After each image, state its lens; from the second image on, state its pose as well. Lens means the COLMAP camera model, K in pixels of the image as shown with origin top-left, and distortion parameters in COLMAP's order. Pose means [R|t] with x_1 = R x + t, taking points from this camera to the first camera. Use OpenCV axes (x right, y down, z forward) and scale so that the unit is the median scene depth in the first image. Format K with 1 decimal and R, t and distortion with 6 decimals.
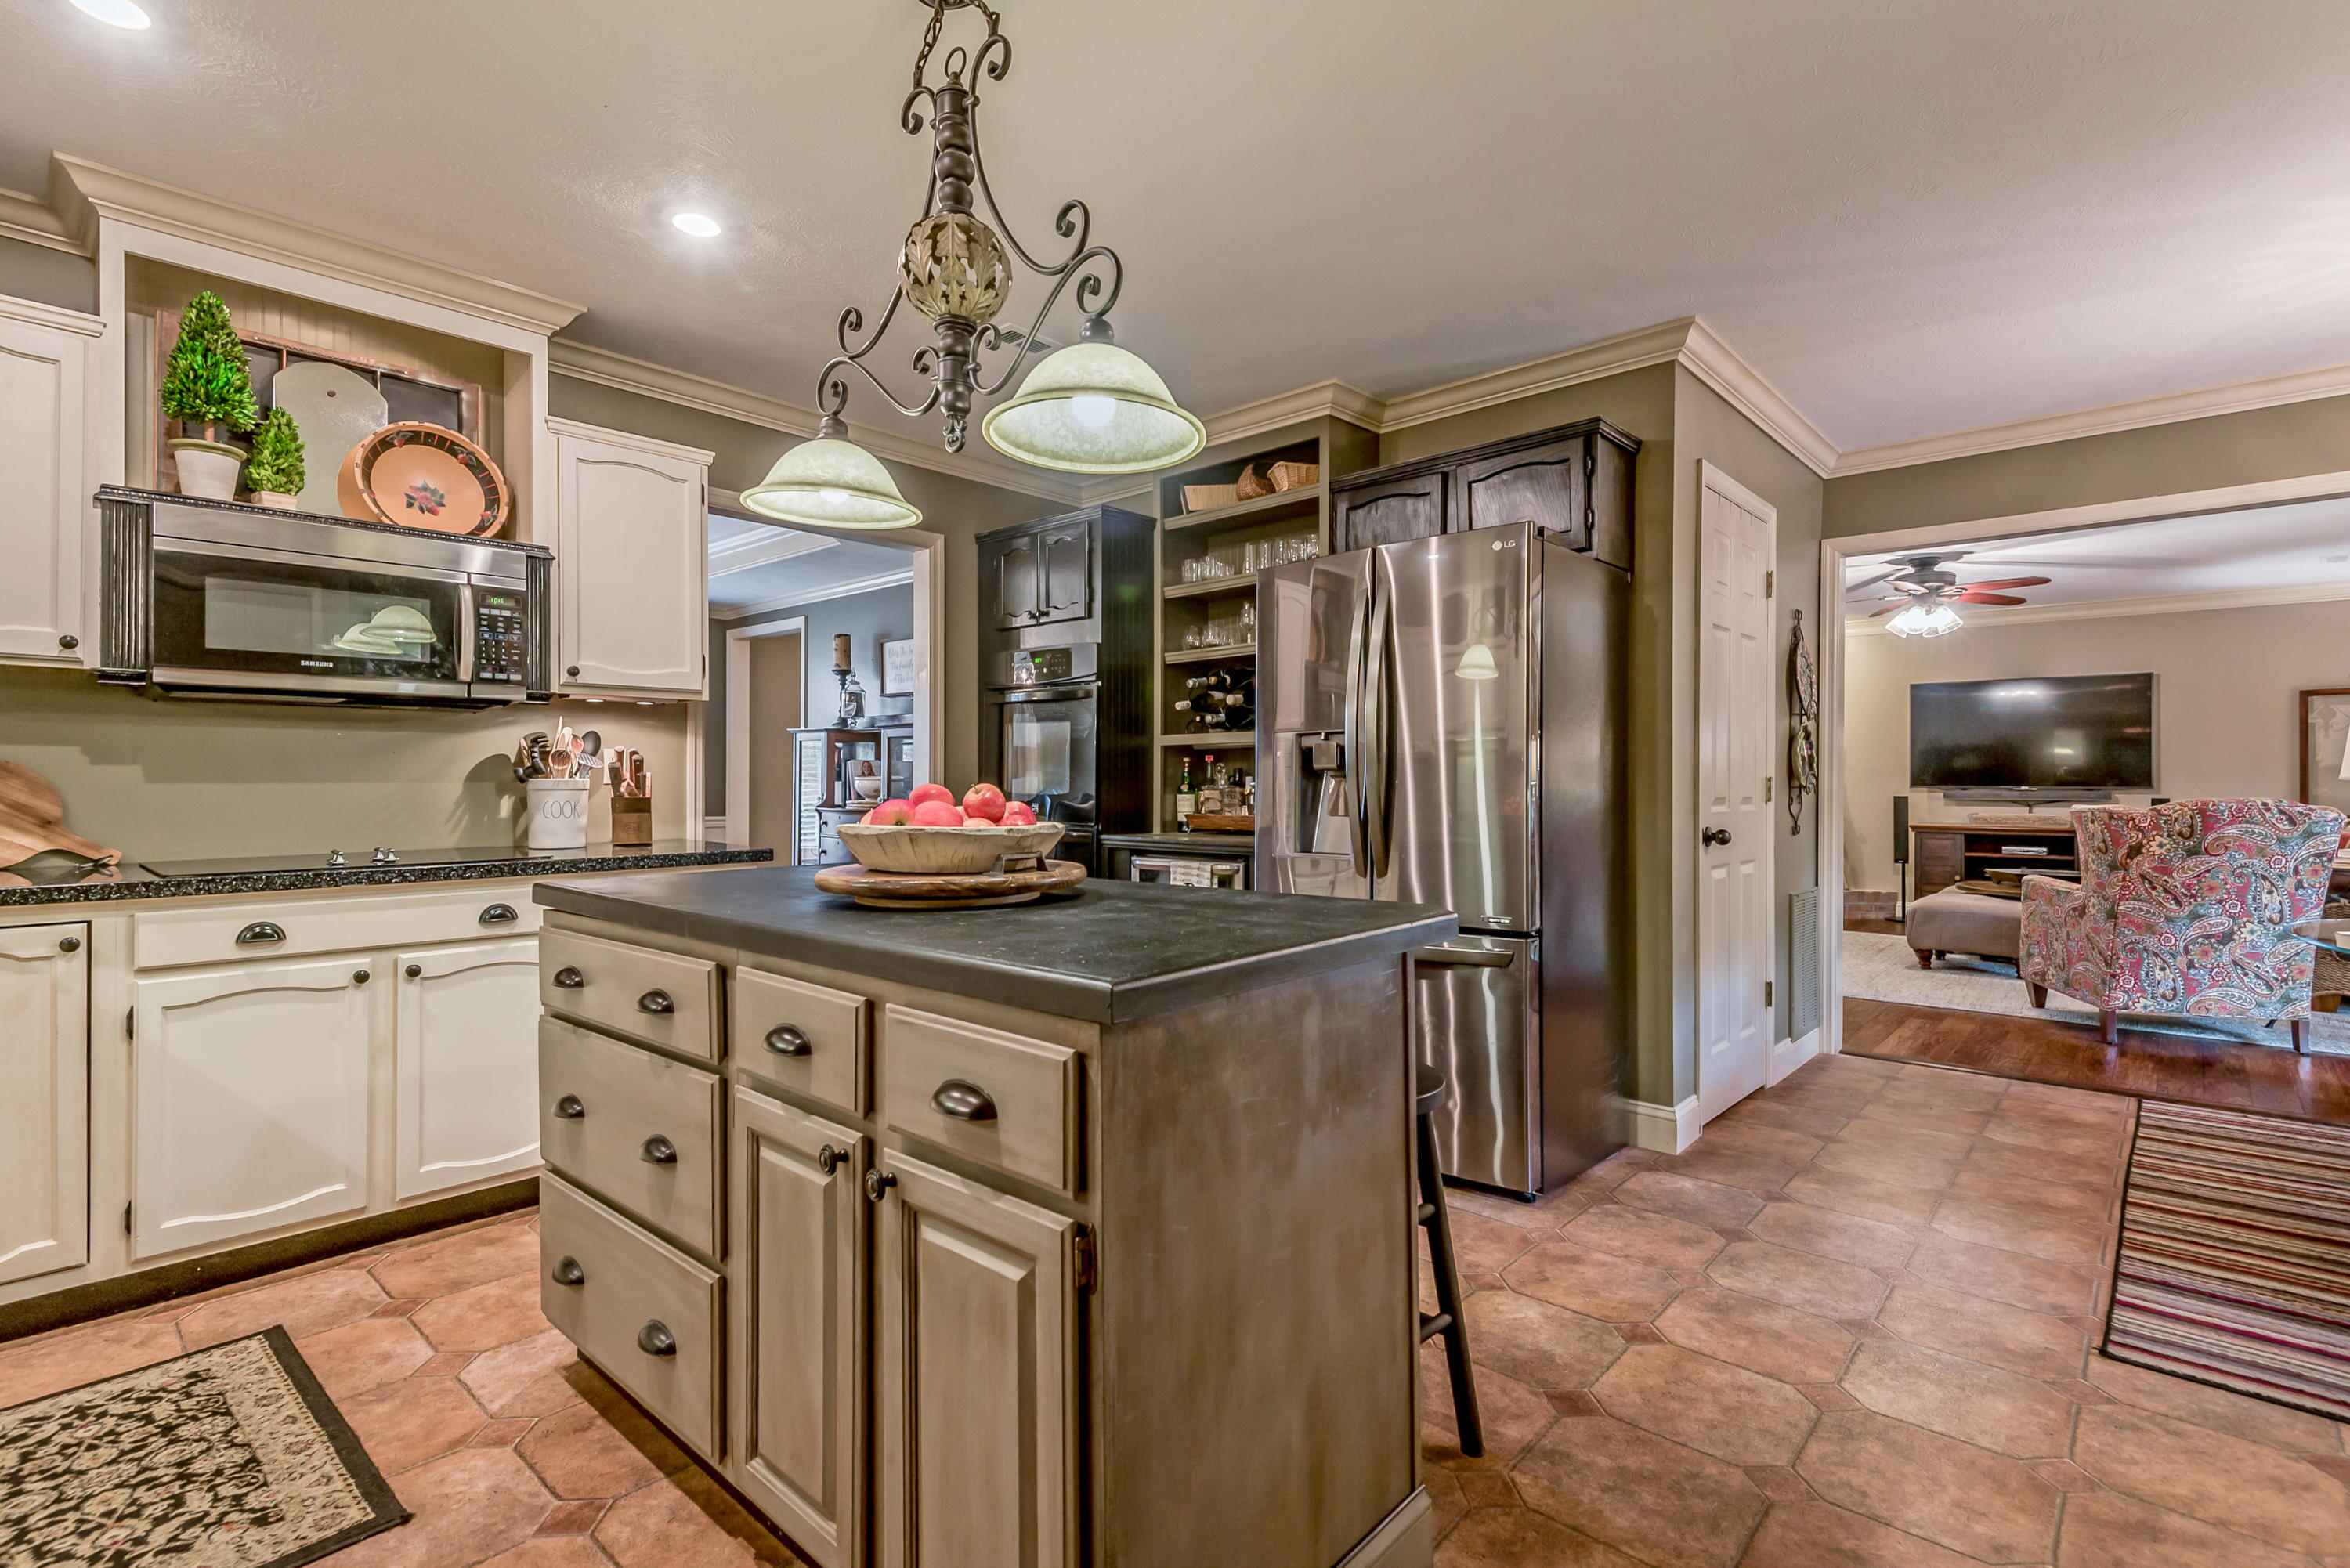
lens RADIAL K [[1116.0, 0, 1184.2], [0, 1116.0, 781.3], [0, 0, 1]] dist [0.027648, -0.016706]
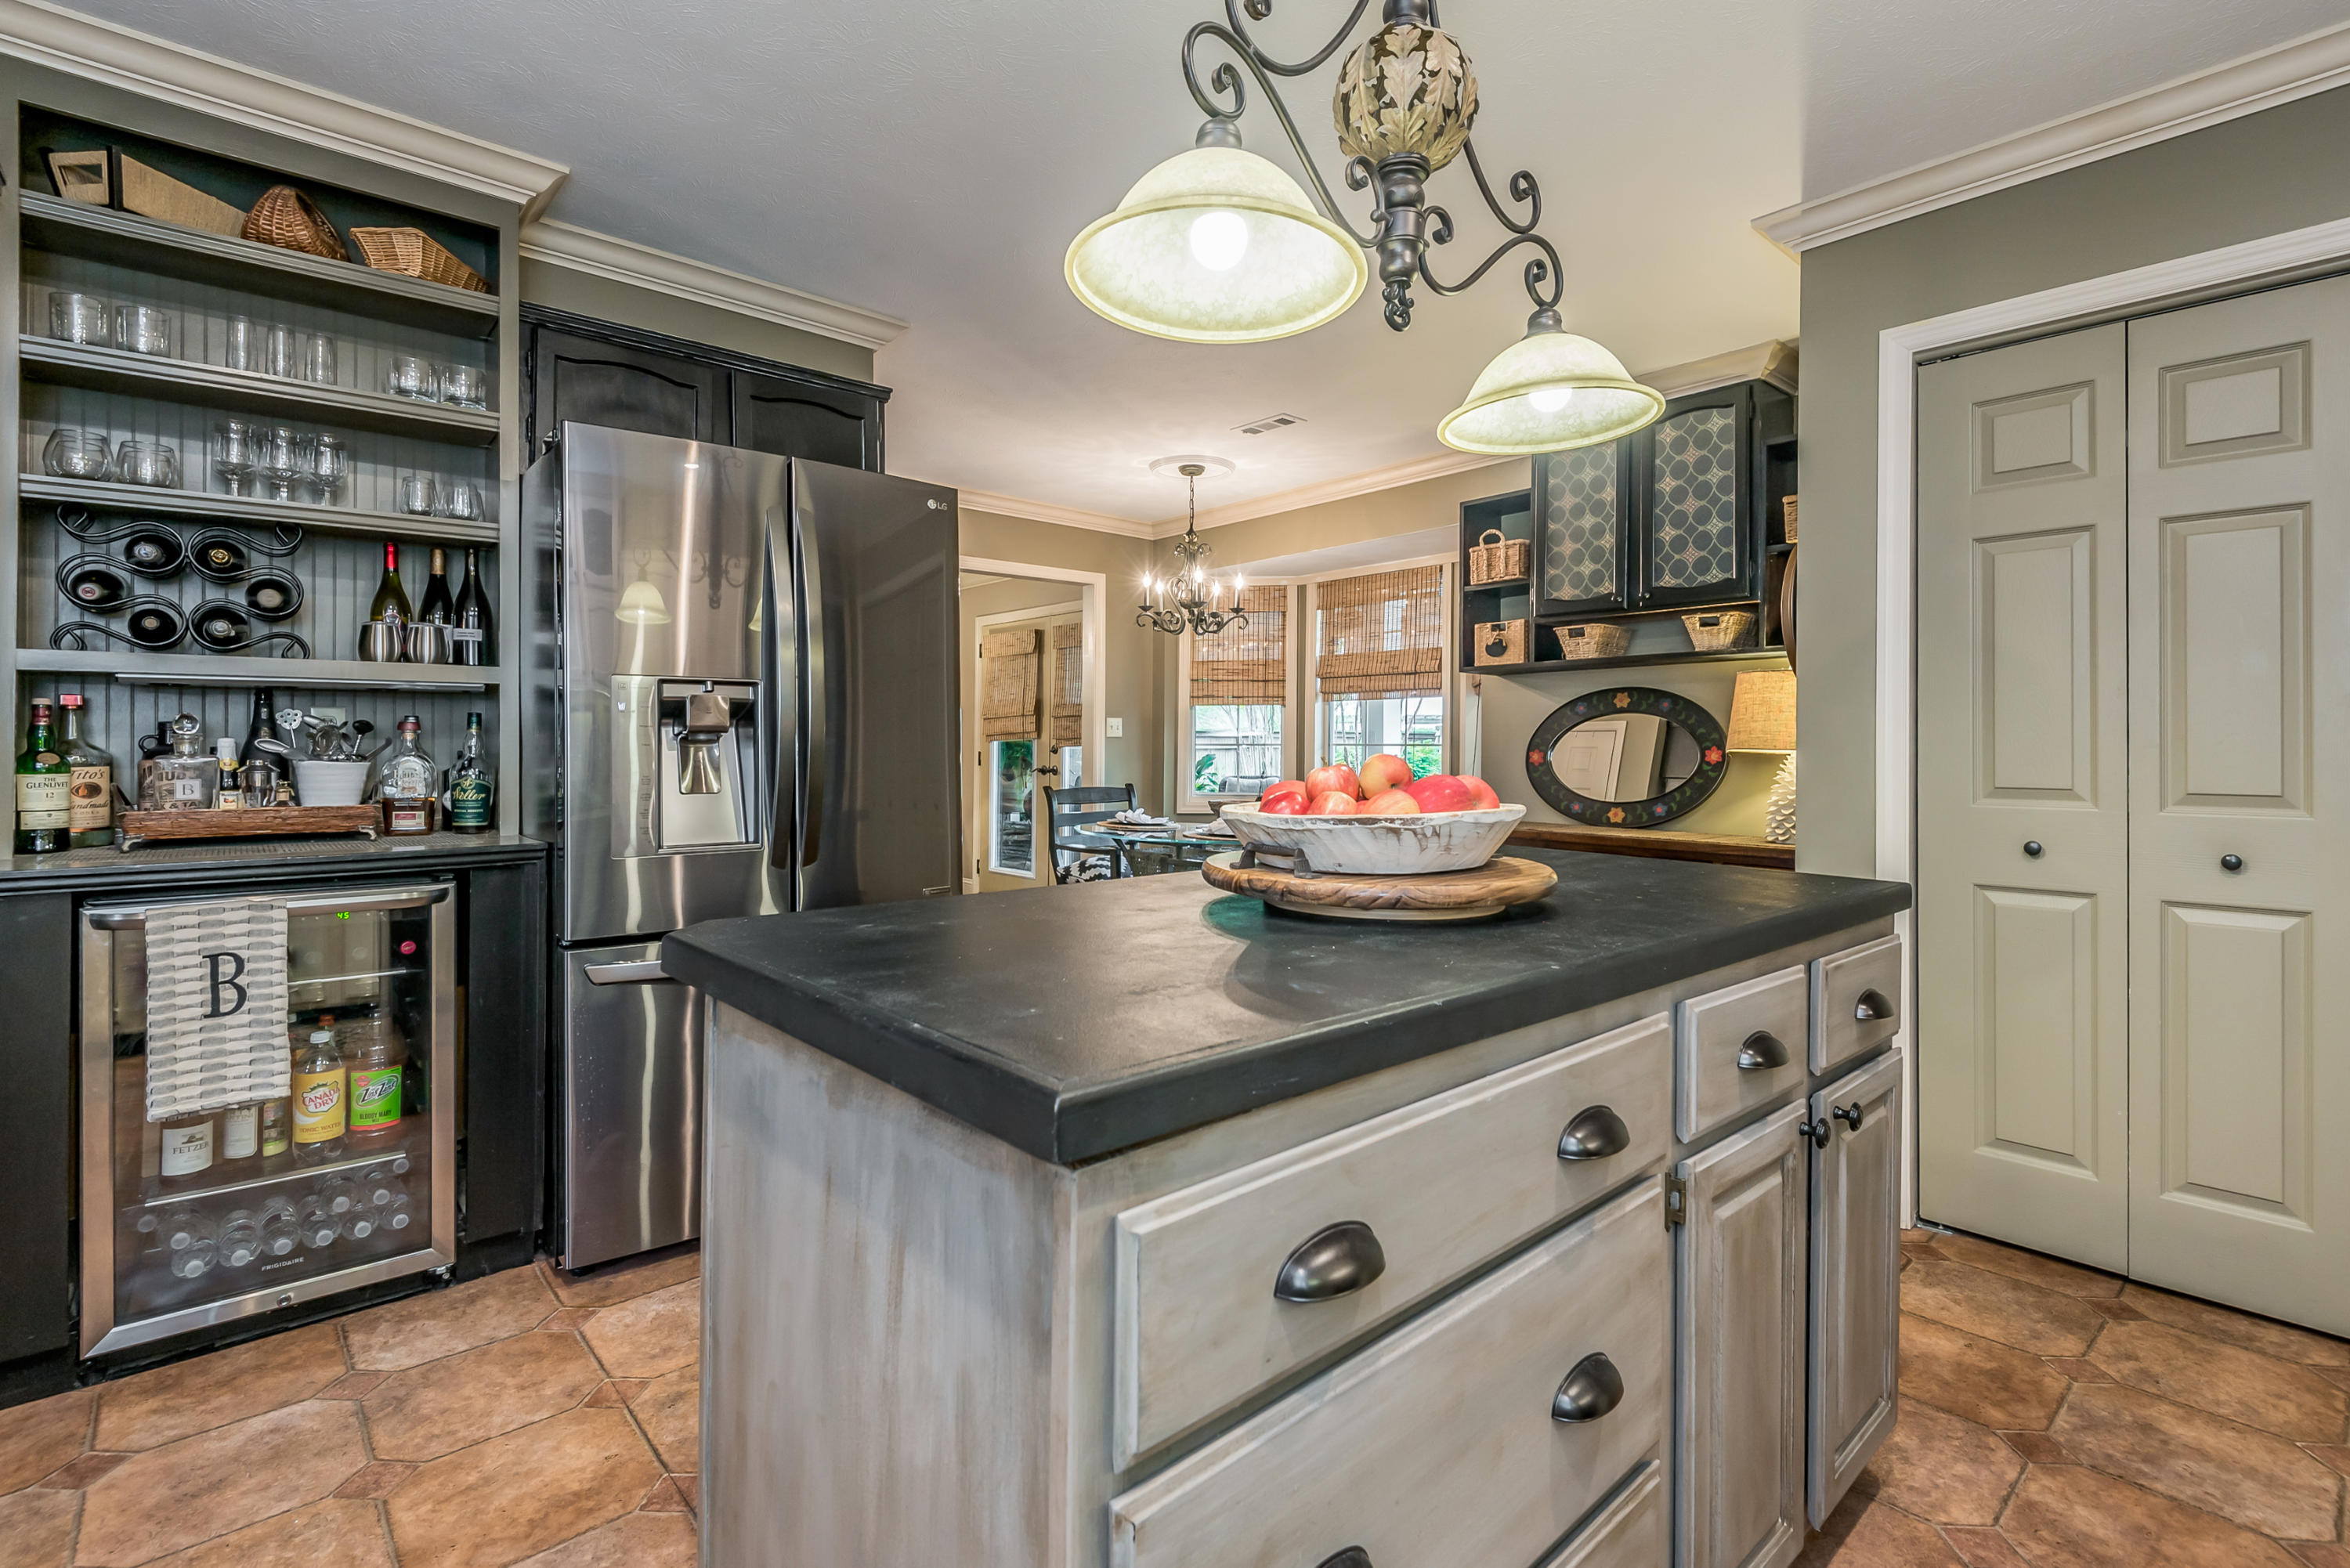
lens RADIAL K [[1063.9, 0, 1178.4], [0, 1063.9, 750.2], [0, 0, 1]] dist [0.001265, -0.000002]
pose [[0.091804, -0.006620, 0.995755, -0.465518], [0.000499, 0.999978, 0.006602, -0.005597], [-0.995777, -0.000109, 0.091806, 0.544486]]
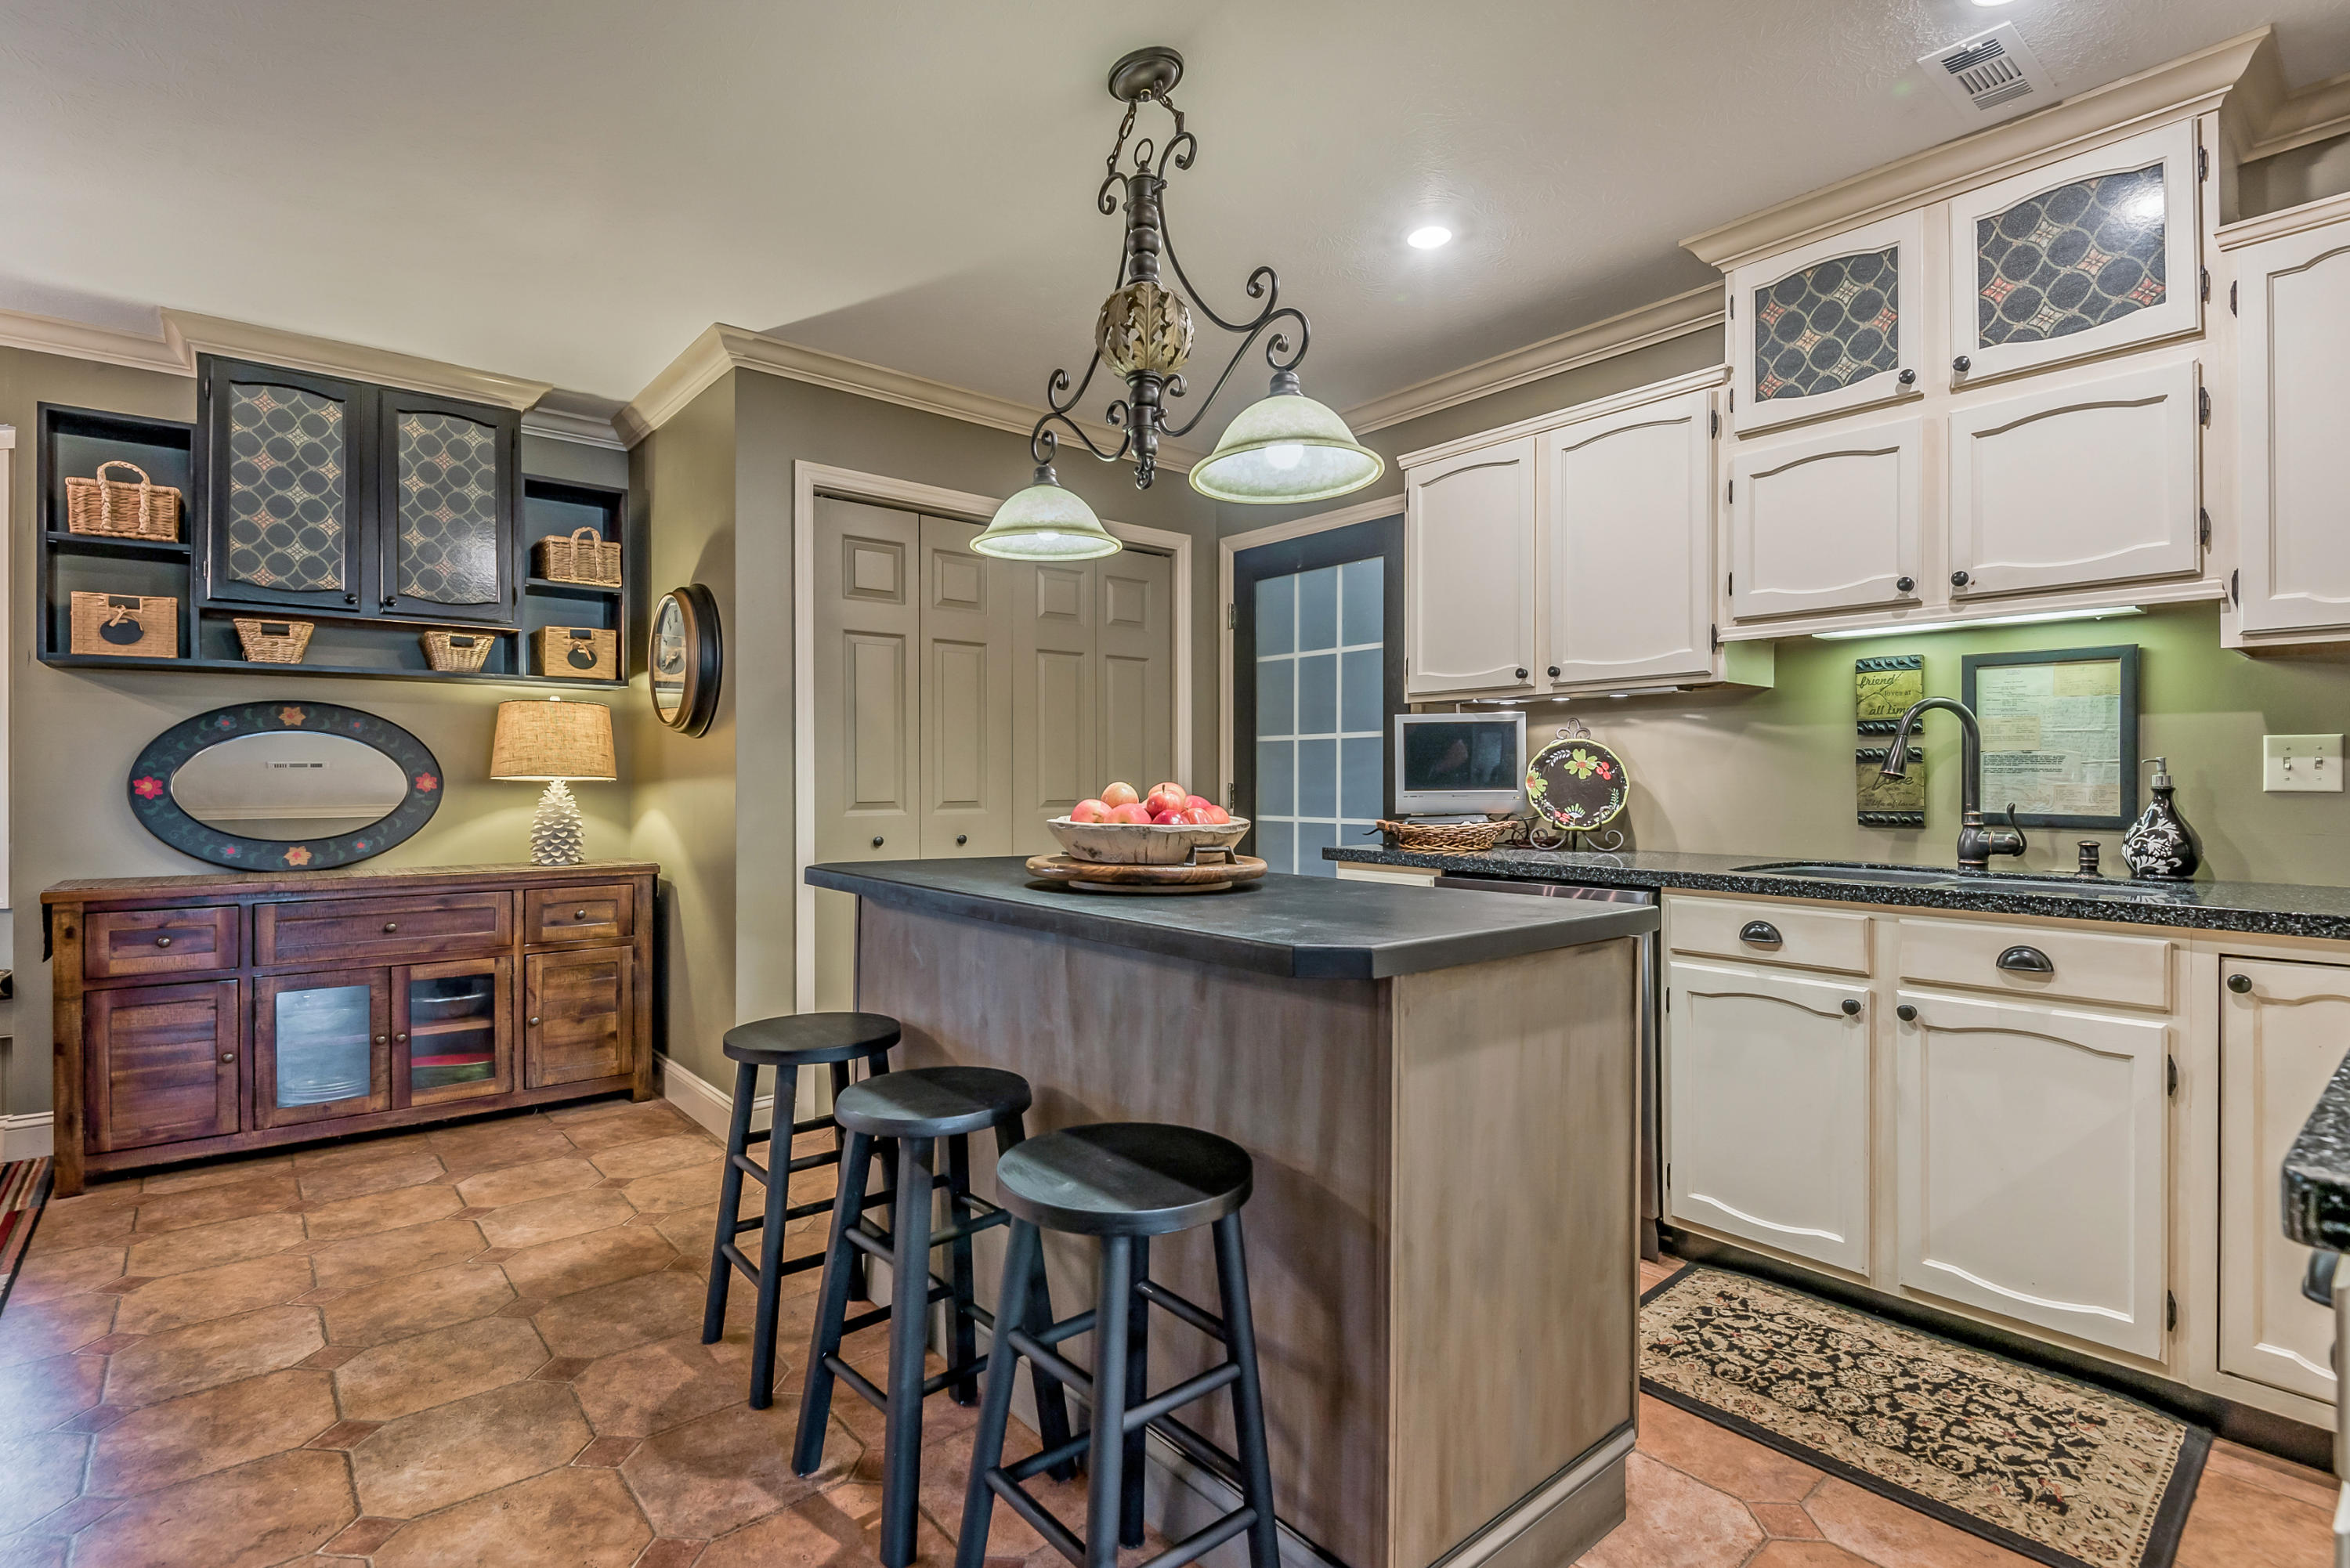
lens RADIAL K [[1116.0, 0, 1184.2], [0, 1116.0, 781.3], [0, 0, 1]] dist [0.027648, -0.016706]
pose [[-0.992158, -0.004607, 0.124908, -0.192288], [-0.004118, 0.999983, 0.004172, -0.001907], [-0.124925, 0.003625, -0.992160, 1.056494]]
